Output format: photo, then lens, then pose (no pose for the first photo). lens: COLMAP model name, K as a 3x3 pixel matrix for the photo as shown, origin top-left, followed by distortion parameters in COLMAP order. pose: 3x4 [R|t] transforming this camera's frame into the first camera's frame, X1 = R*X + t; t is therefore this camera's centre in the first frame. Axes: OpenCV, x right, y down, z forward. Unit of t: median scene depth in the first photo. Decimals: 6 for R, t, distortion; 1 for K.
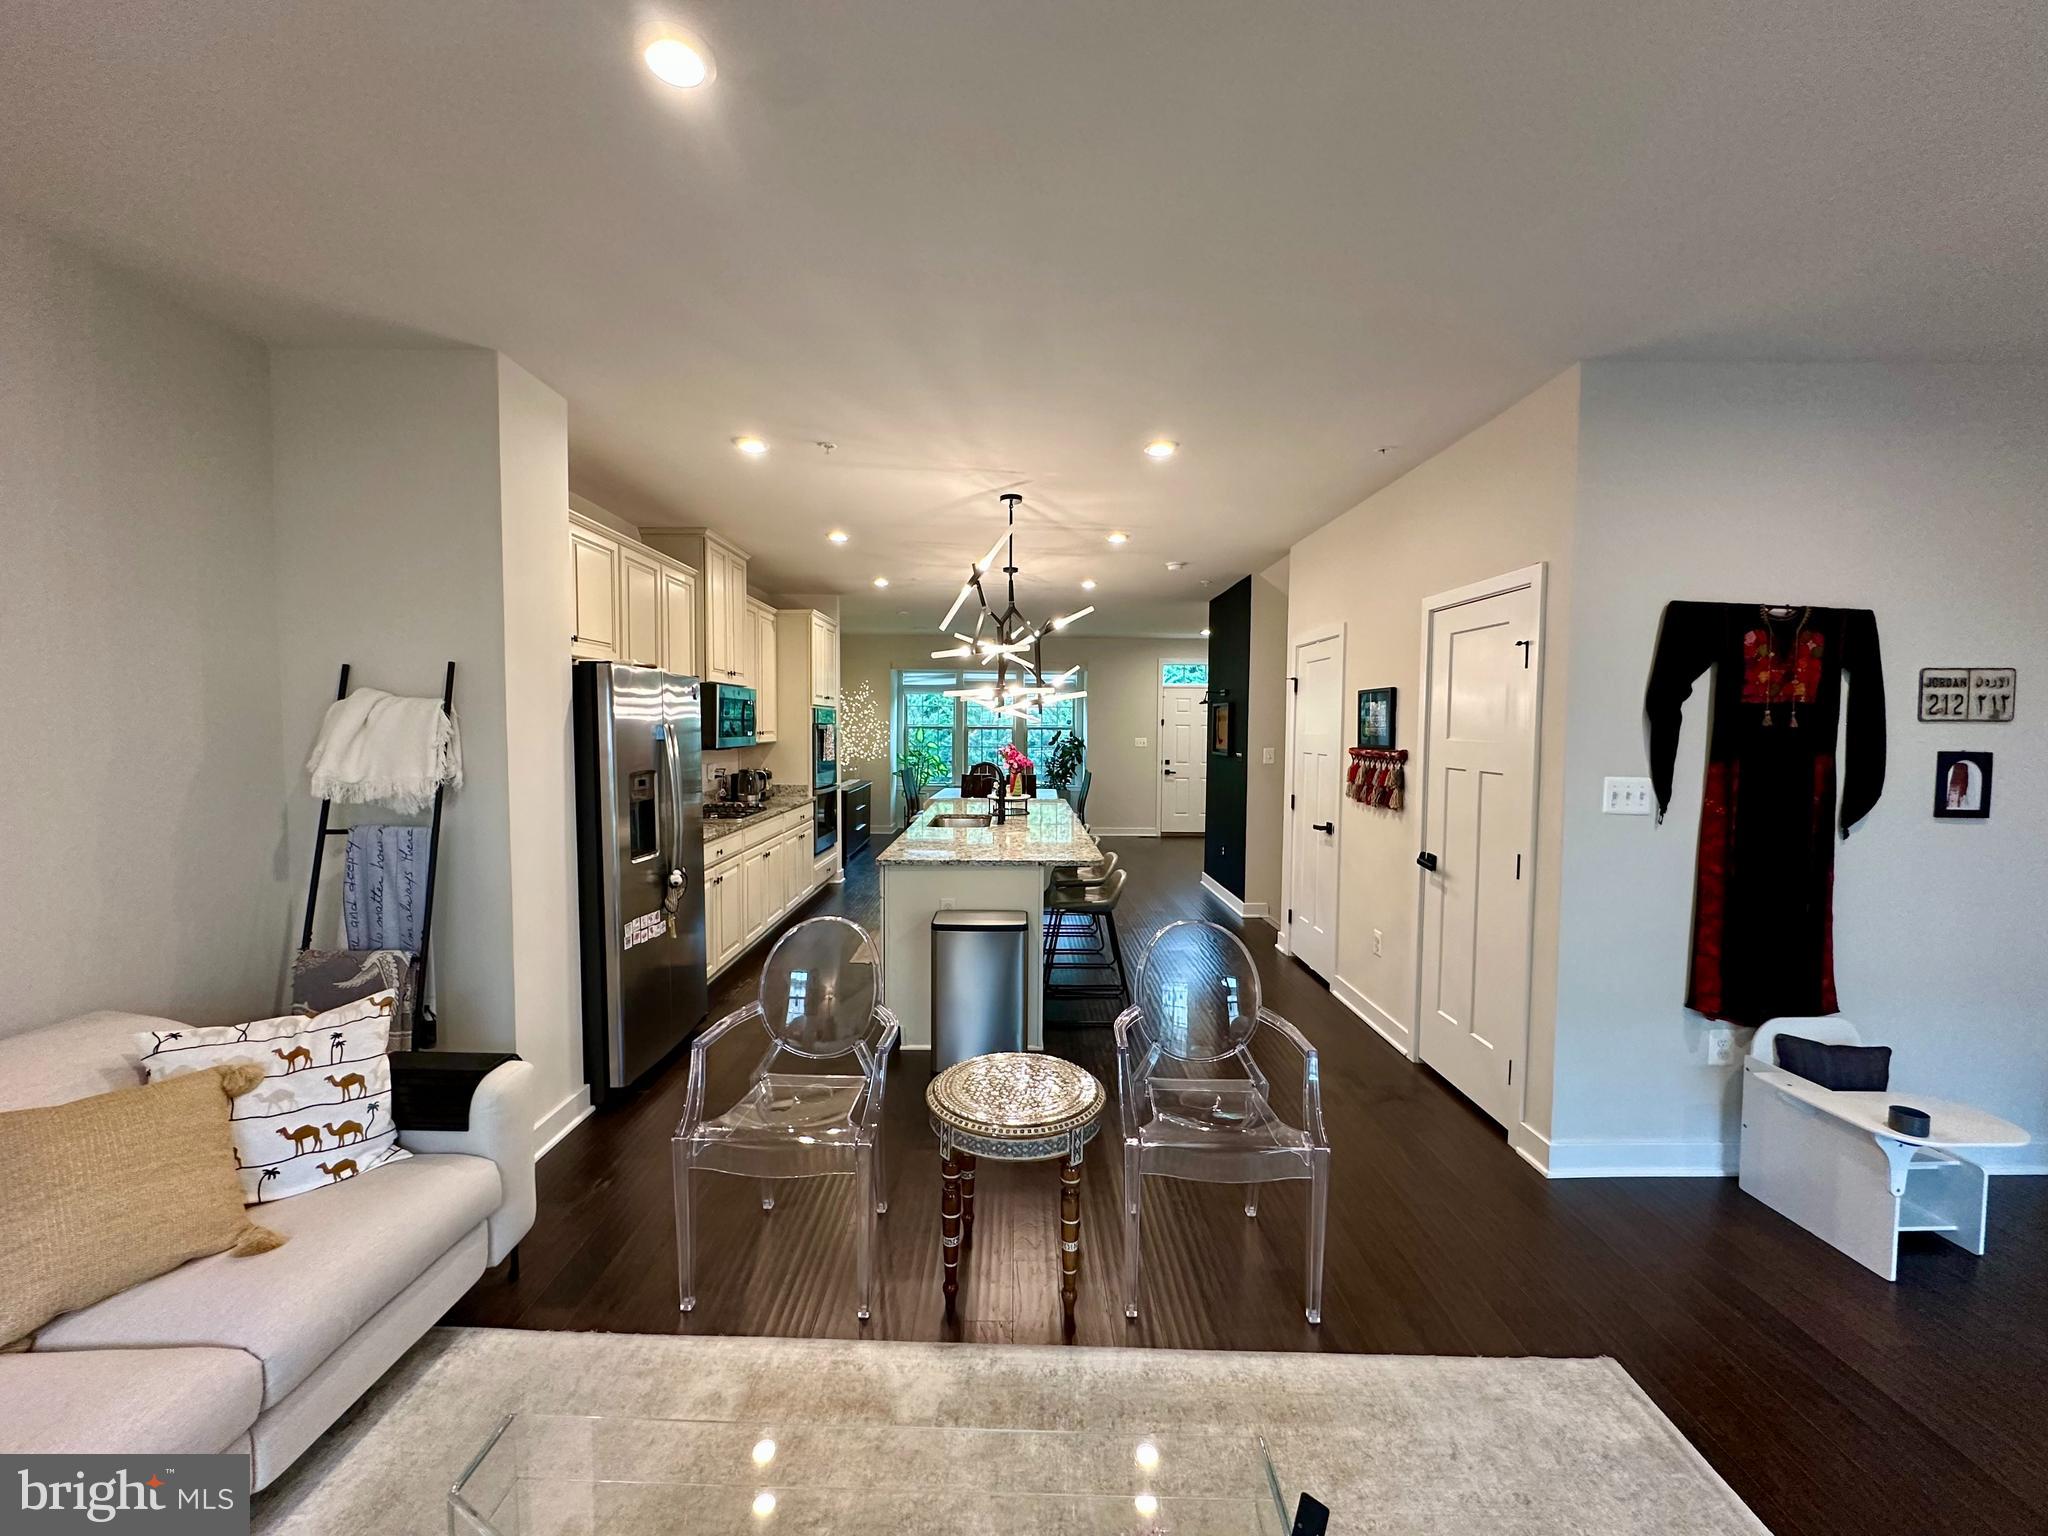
lens RADIAL K [[817.6, 0, 1024.9], [0, 817.6, 765.0], [0, 0, 1]] dist [-0.003206, 0.000231]
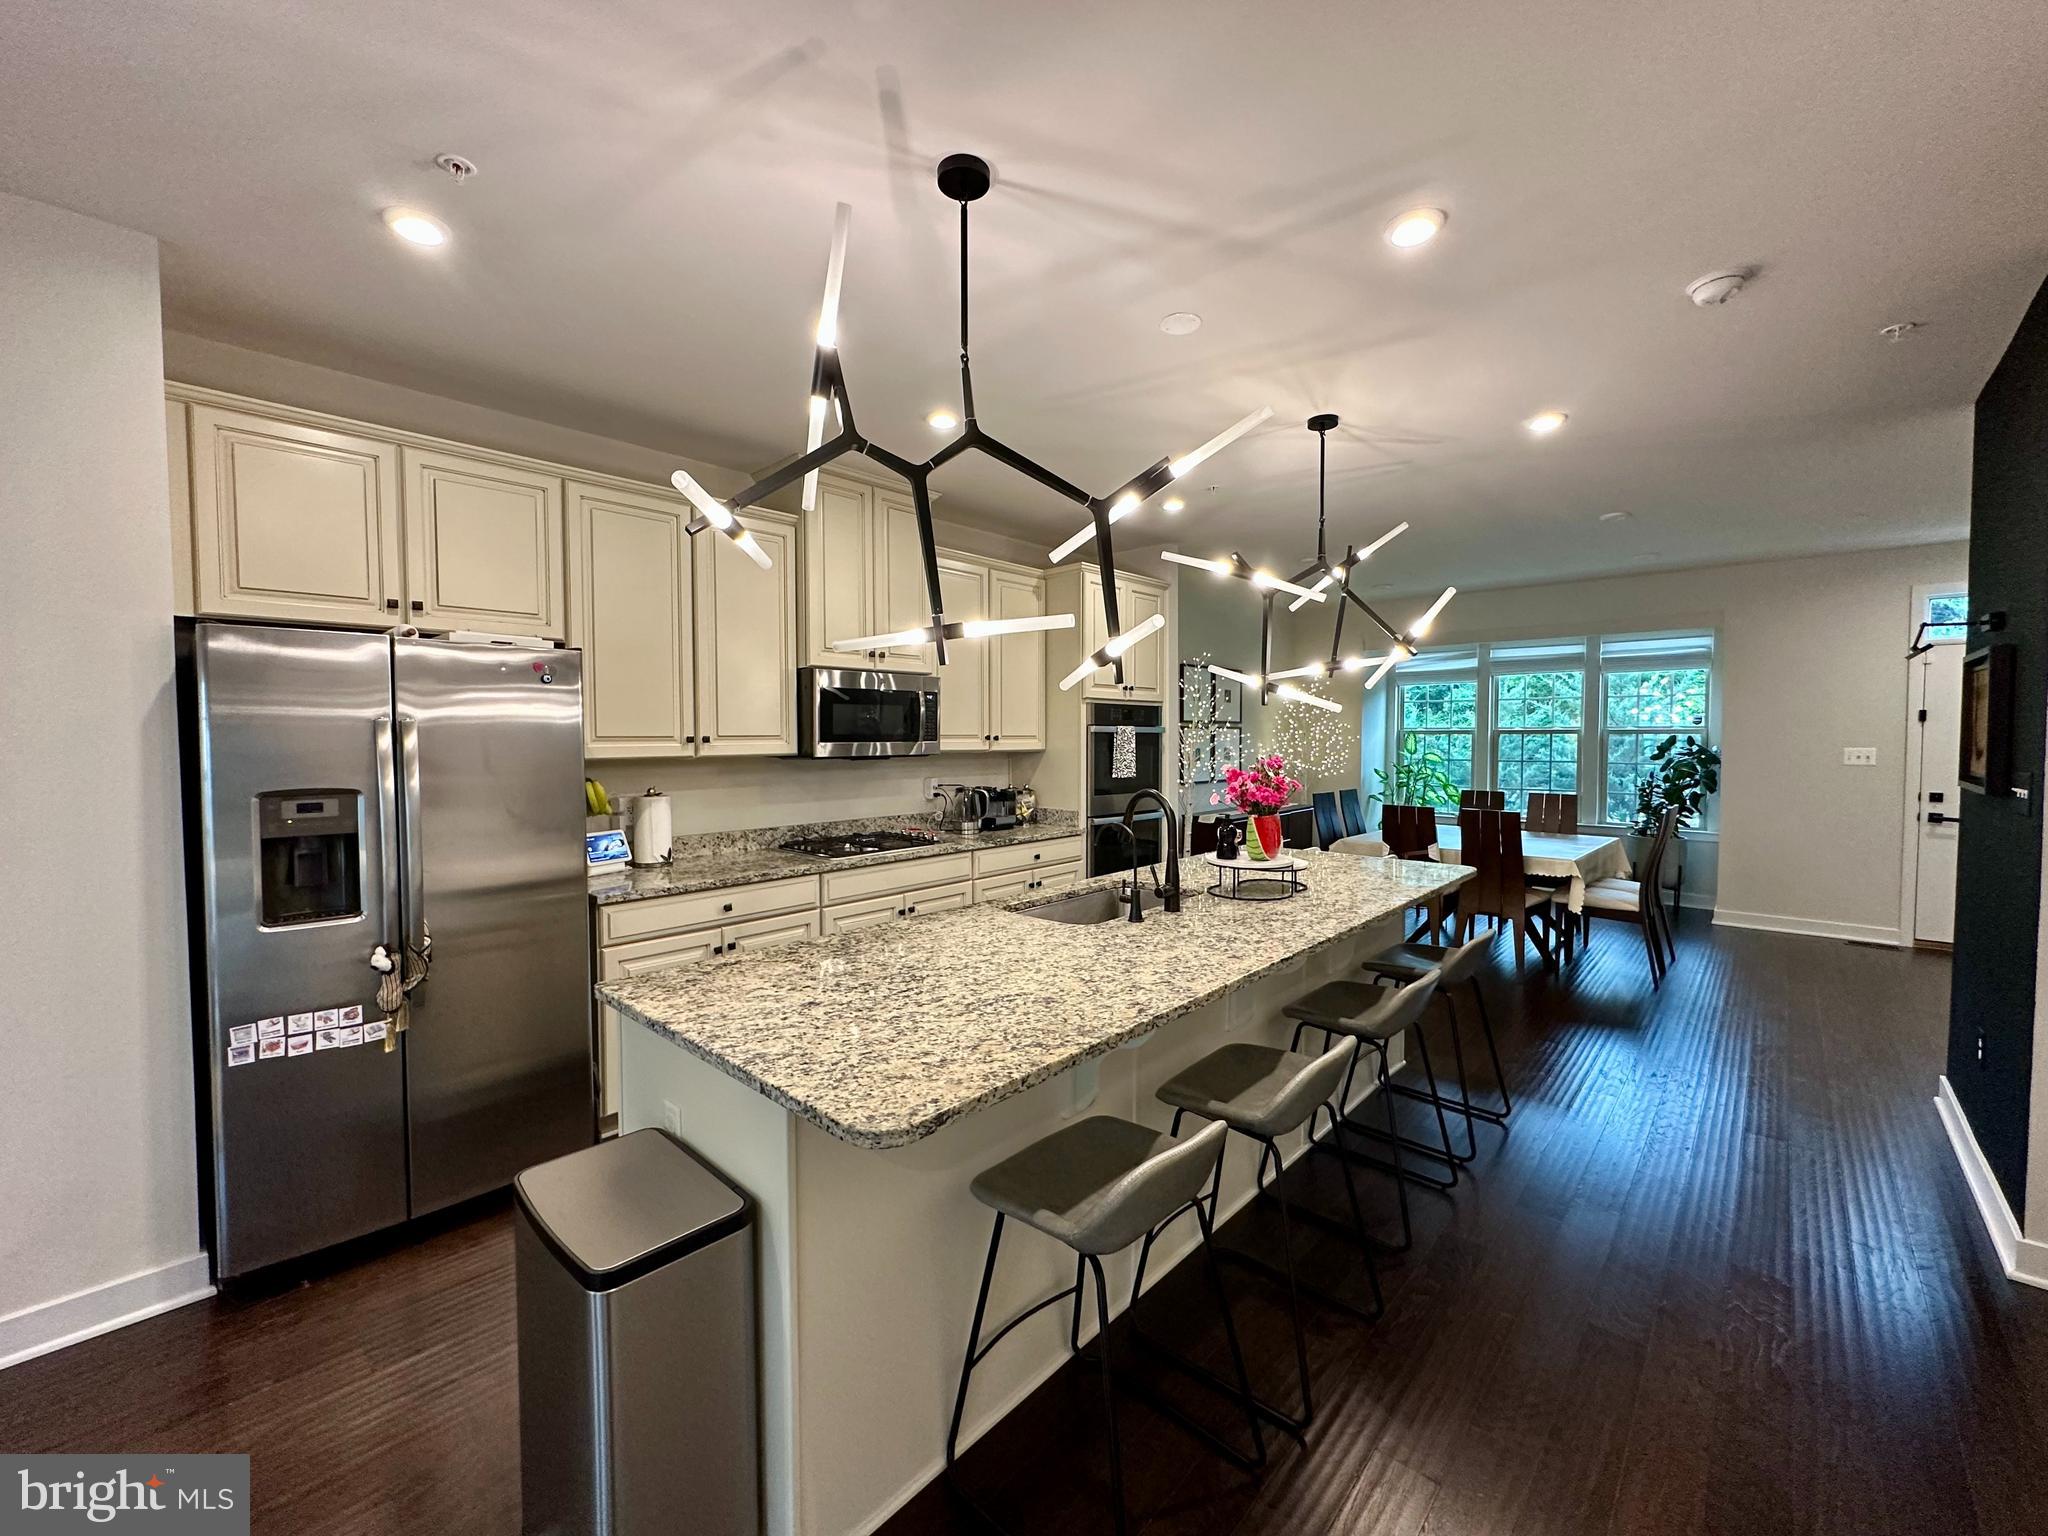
lens RADIAL K [[817.6, 0, 1020.9], [0, 817.6, 765.0], [0, 0, 1]] dist [-0.003206, 0.000231]
pose [[0.722508, 0.016460, -0.691167, 0.370638], [-0.025595, 0.999668, -0.002949, -0.023954], [0.690889, 0.019822, 0.722690, 0.881858]]
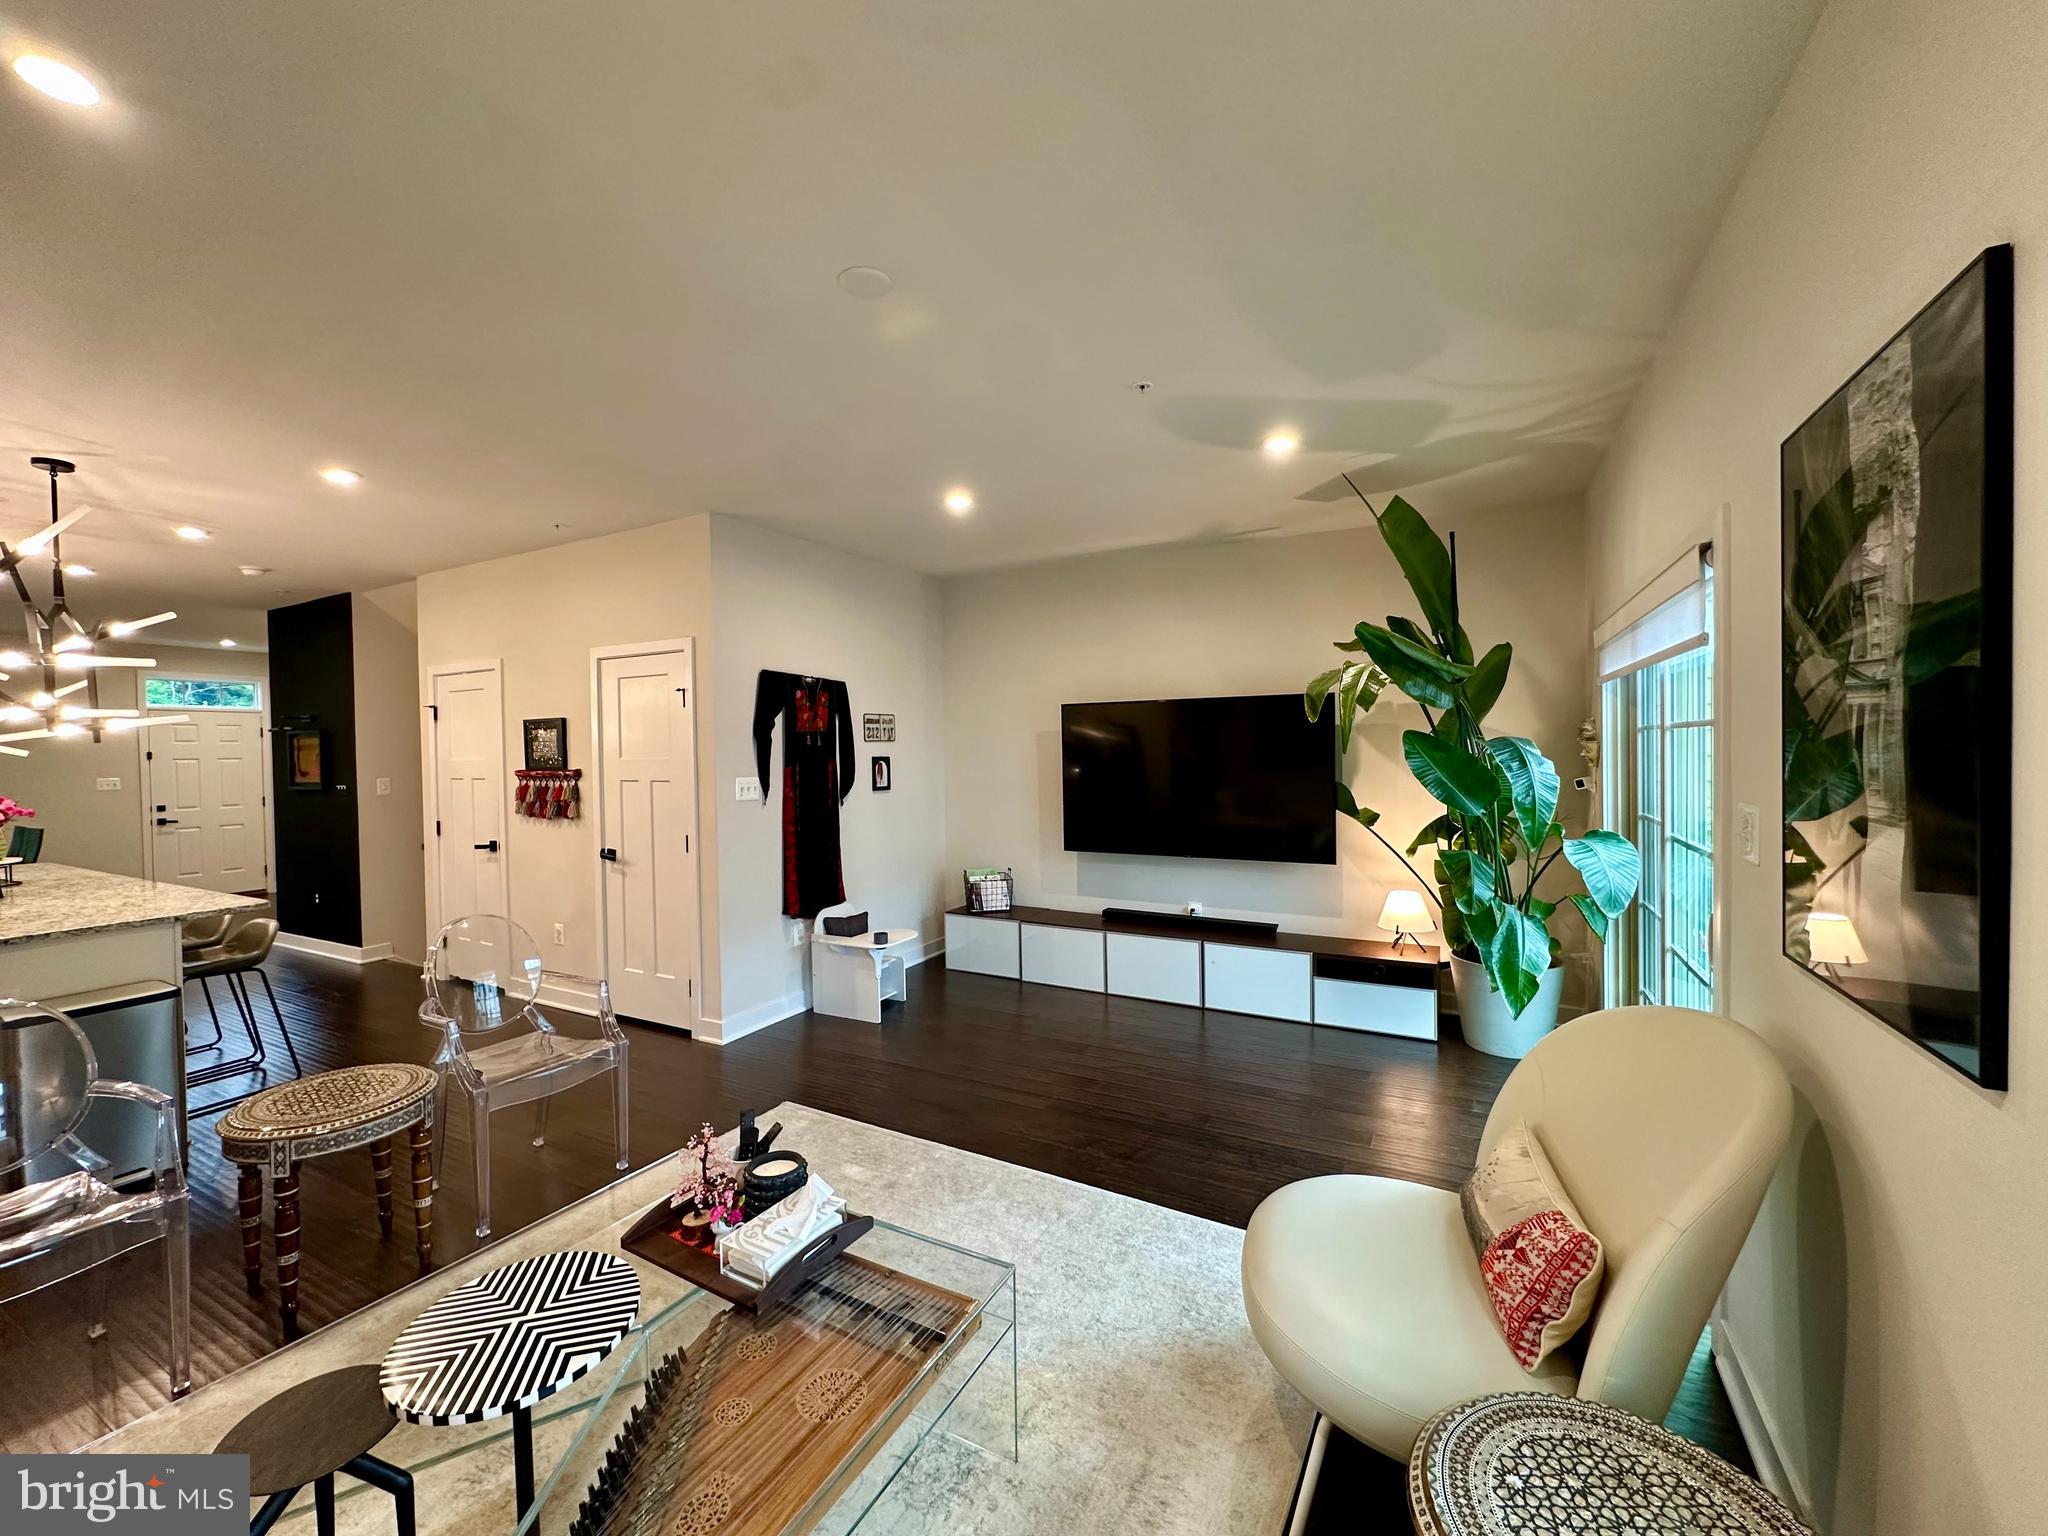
lens RADIAL K [[817.6, 0, 1020.7], [0, 817.6, 763.3], [0, 0, 1]] dist [-0.003206, 0.000231]
pose [[0.484254, -0.030262, 0.874404, -0.314033], [0.063330, 0.997993, -0.000534, 0.017354], [-0.872632, 0.055634, 0.485198, -0.191977]]
